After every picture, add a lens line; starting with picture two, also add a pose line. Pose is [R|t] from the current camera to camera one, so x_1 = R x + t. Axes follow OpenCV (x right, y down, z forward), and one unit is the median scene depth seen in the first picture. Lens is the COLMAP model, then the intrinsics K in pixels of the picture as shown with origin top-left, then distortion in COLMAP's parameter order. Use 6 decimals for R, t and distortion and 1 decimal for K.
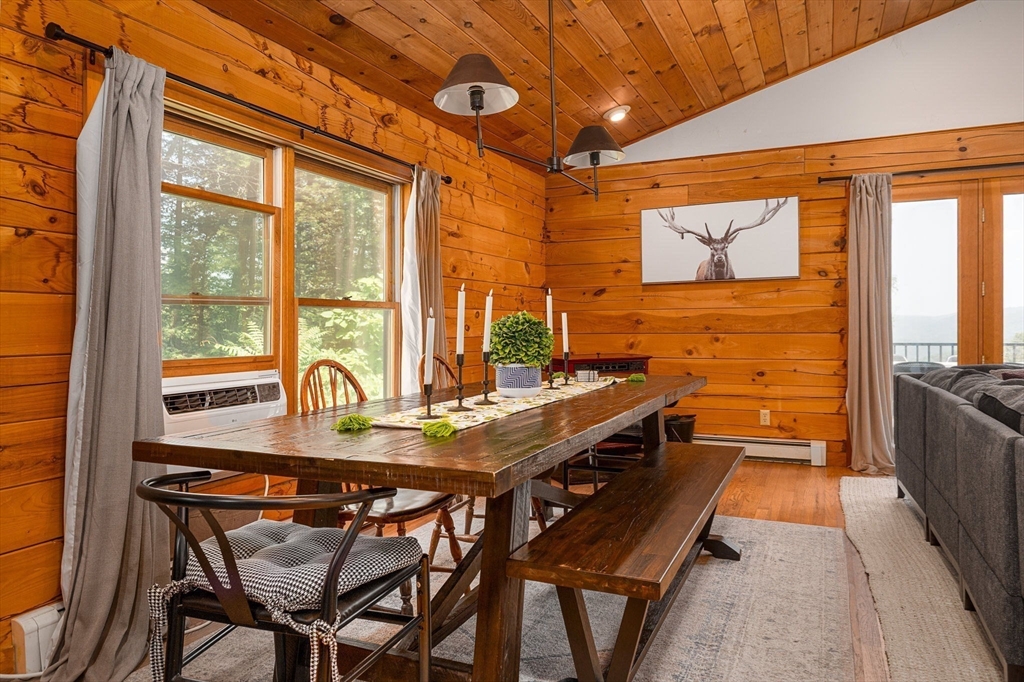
lens RADIAL K [[687.4, 0, 513.6], [0, 687.4, 323.0], [0, 0, 1]] dist [0.004024, -0.001255]
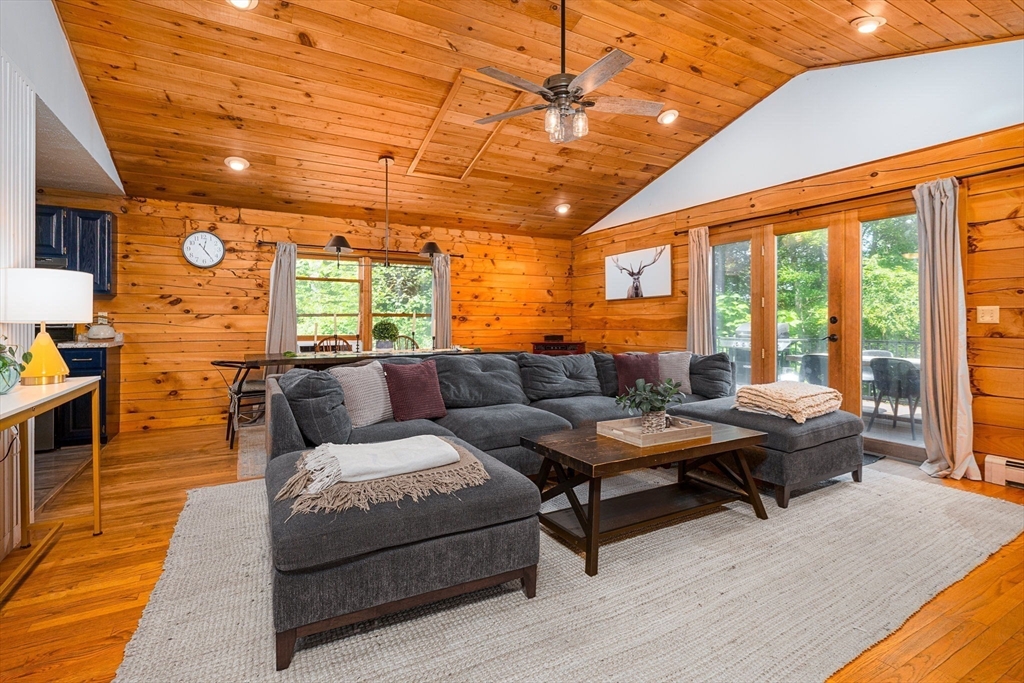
lens RADIAL K [[486.2, 0, 516.0], [0, 486.2, 317.2], [0, 0, 1]] dist [-0.000865, -0.000019]
pose [[0.811311, 0.001213, -0.584614, 0.774518], [-0.003483, 0.999990, -0.002759, -0.012381], [0.584605, 0.004274, 0.811307, -0.108997]]
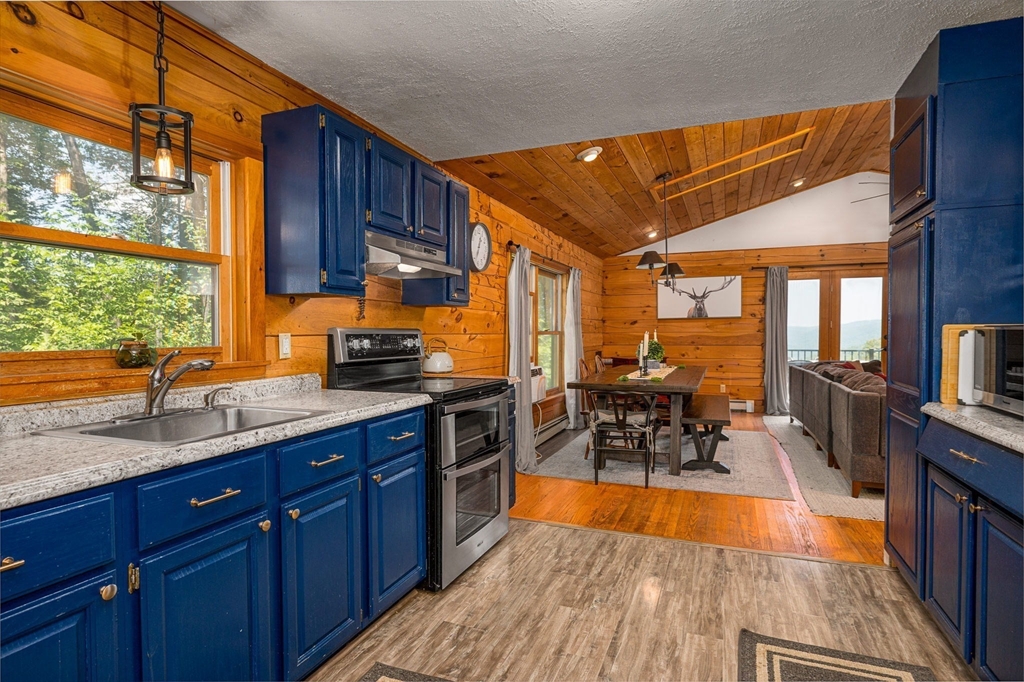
lens RADIAL K [[547.7, 0, 516.4], [0, 547.7, 342.4], [0, 0, 1]] dist [0.005798, 0.000073]
pose [[0.998271, 0.001007, 0.058779, -0.314484], [-0.002194, 0.999795, 0.020123, -0.023786], [-0.058747, -0.020217, 0.998068, -0.519083]]
